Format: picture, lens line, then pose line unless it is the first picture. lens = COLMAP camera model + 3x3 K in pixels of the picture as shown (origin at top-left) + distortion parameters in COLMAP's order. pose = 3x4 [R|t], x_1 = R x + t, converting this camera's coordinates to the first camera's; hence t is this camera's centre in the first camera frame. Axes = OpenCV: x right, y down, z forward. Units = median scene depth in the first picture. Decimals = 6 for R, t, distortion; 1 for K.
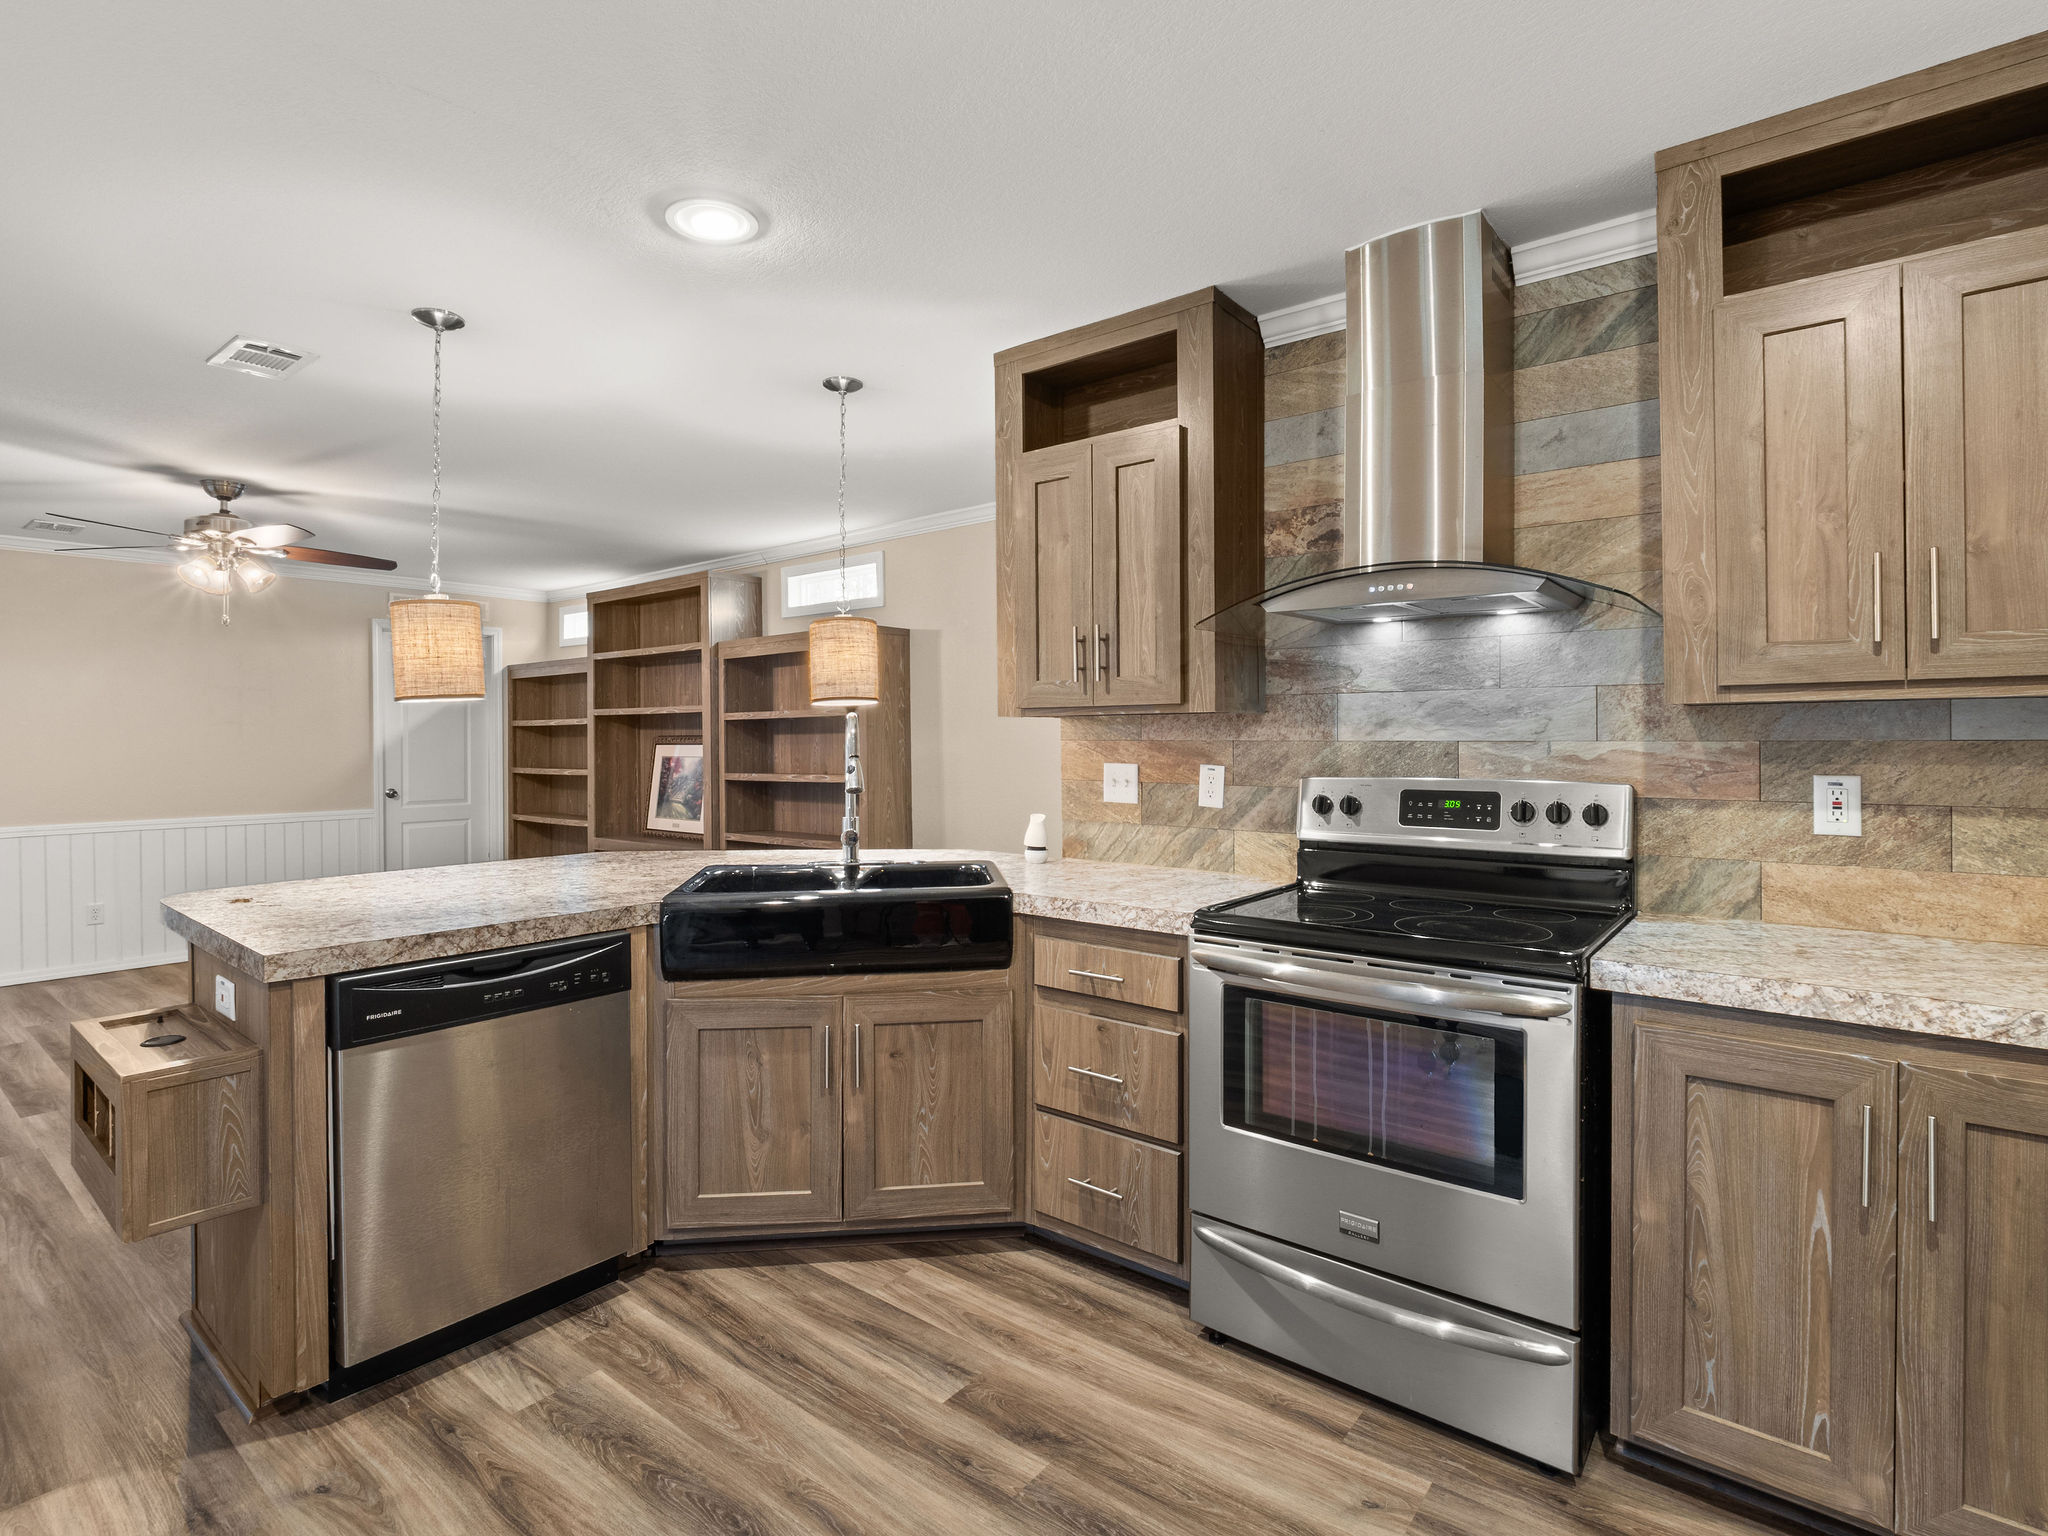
lens RADIAL K [[1004.9, 0, 1024.9], [0, 1004.9, 750.9], [0, 0, 1]] dist [-0.013992, -0.000771]
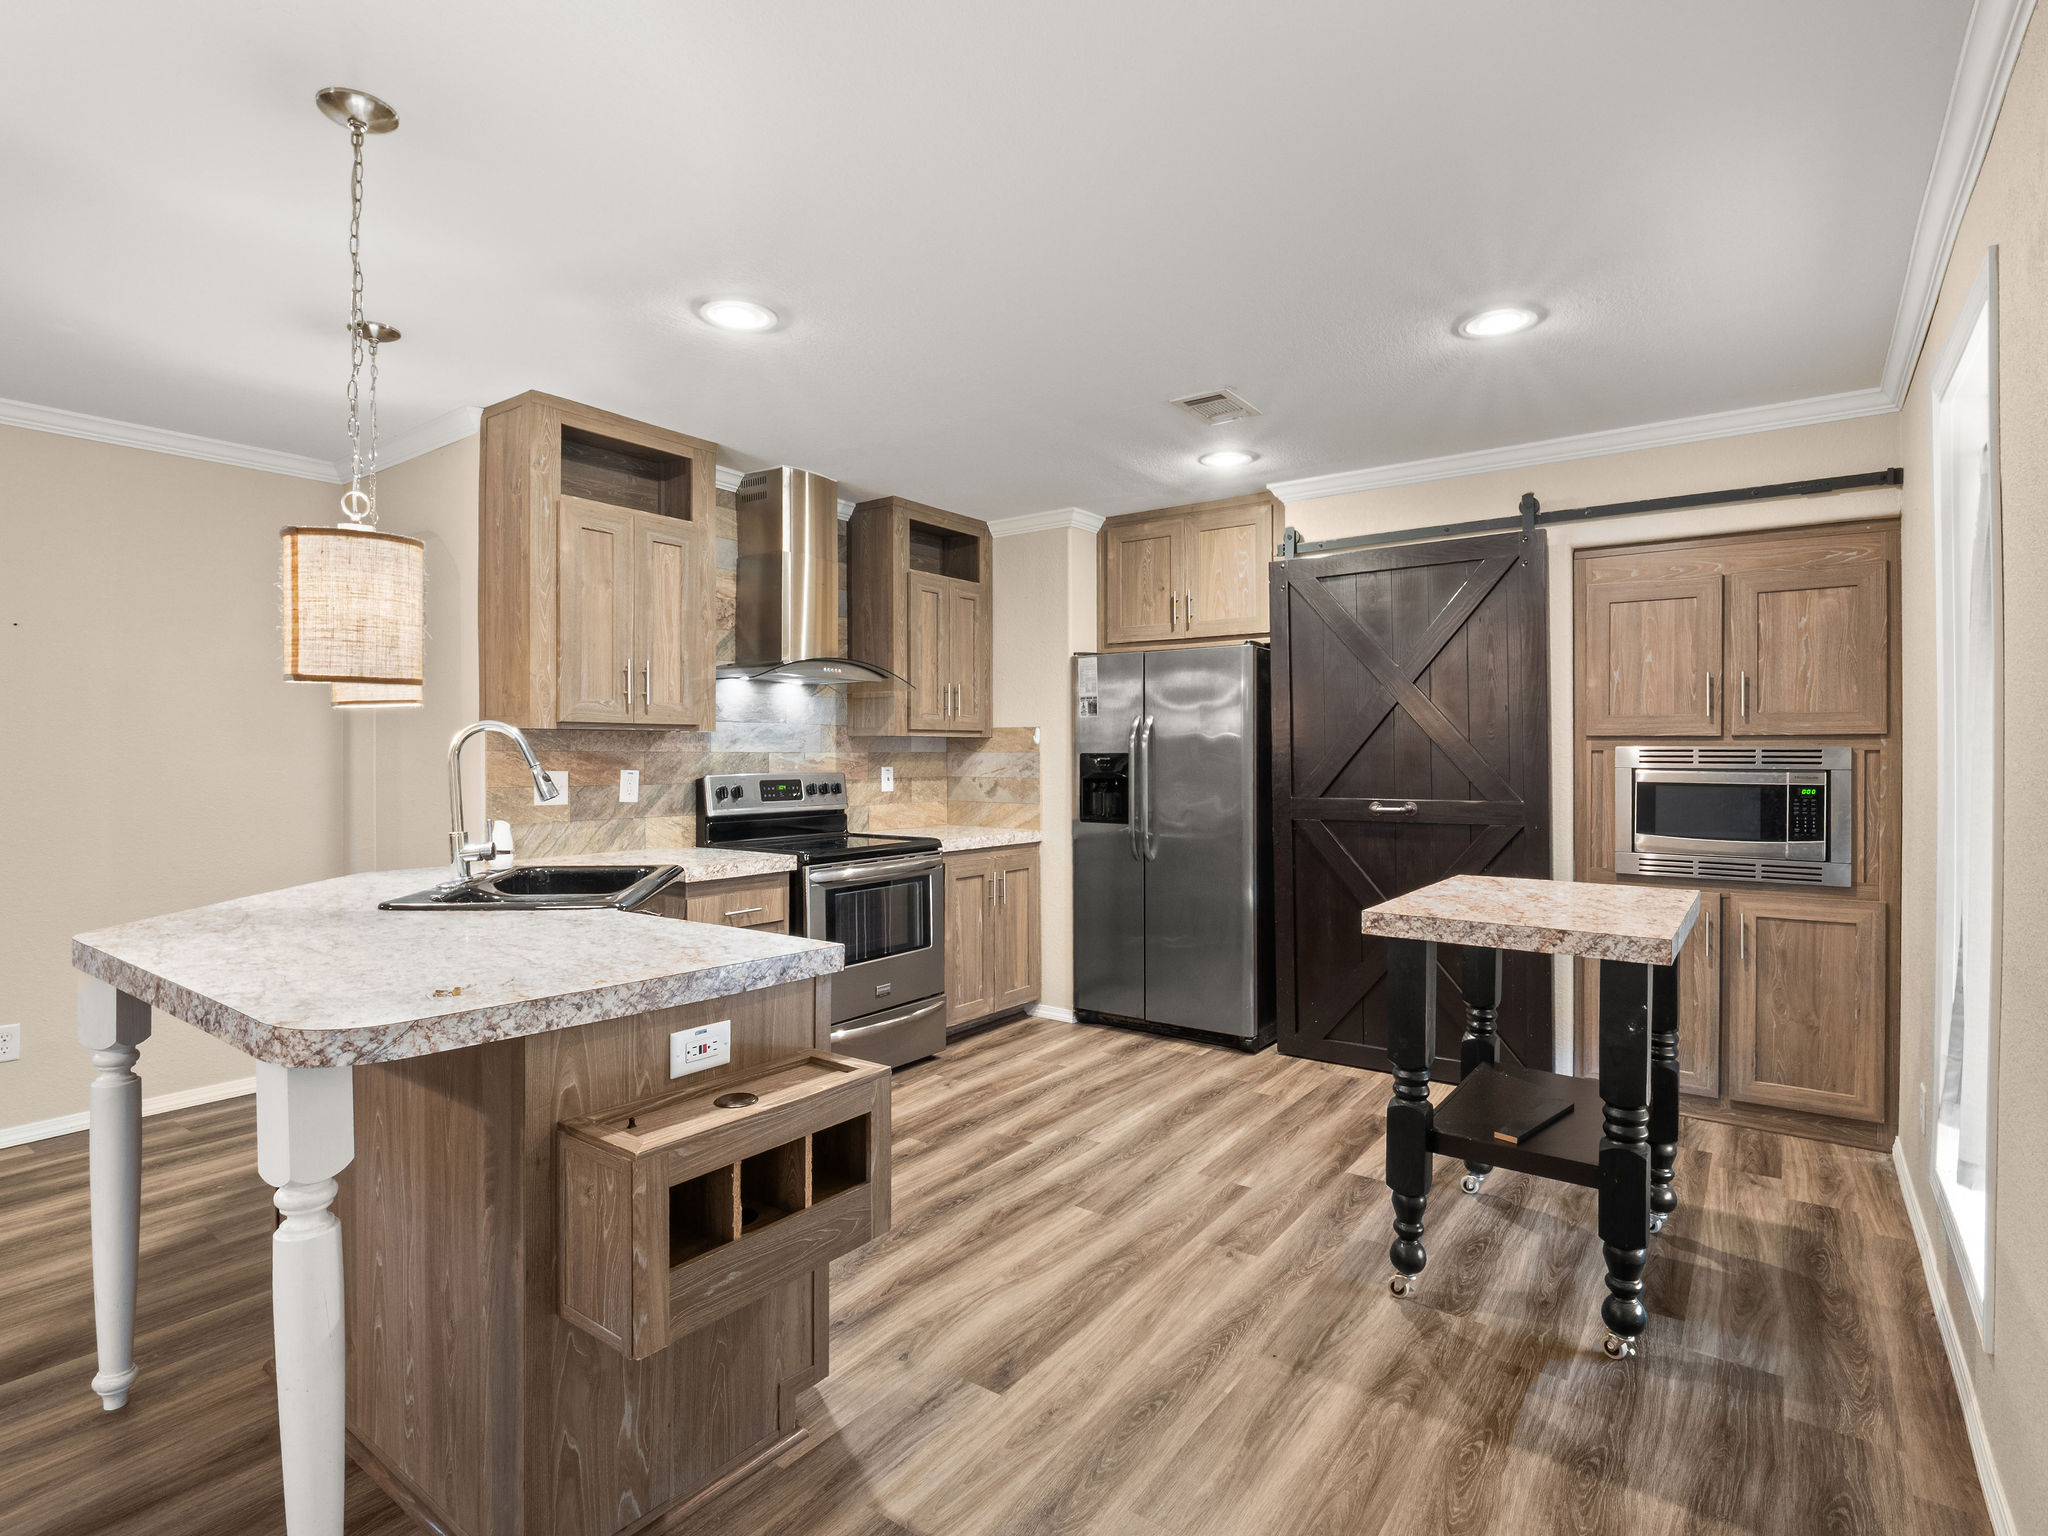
lens RADIAL K [[1024.7, 0, 1054.2], [0, 1024.7, 772.0], [0, 0, 1]] dist [0.000258, 0.000039]
pose [[-0.061768, -0.014154, 0.997990, -1.324896], [0.013077, 0.999802, 0.014989, 0.004237], [-0.998005, 0.013976, -0.061571, 0.587233]]
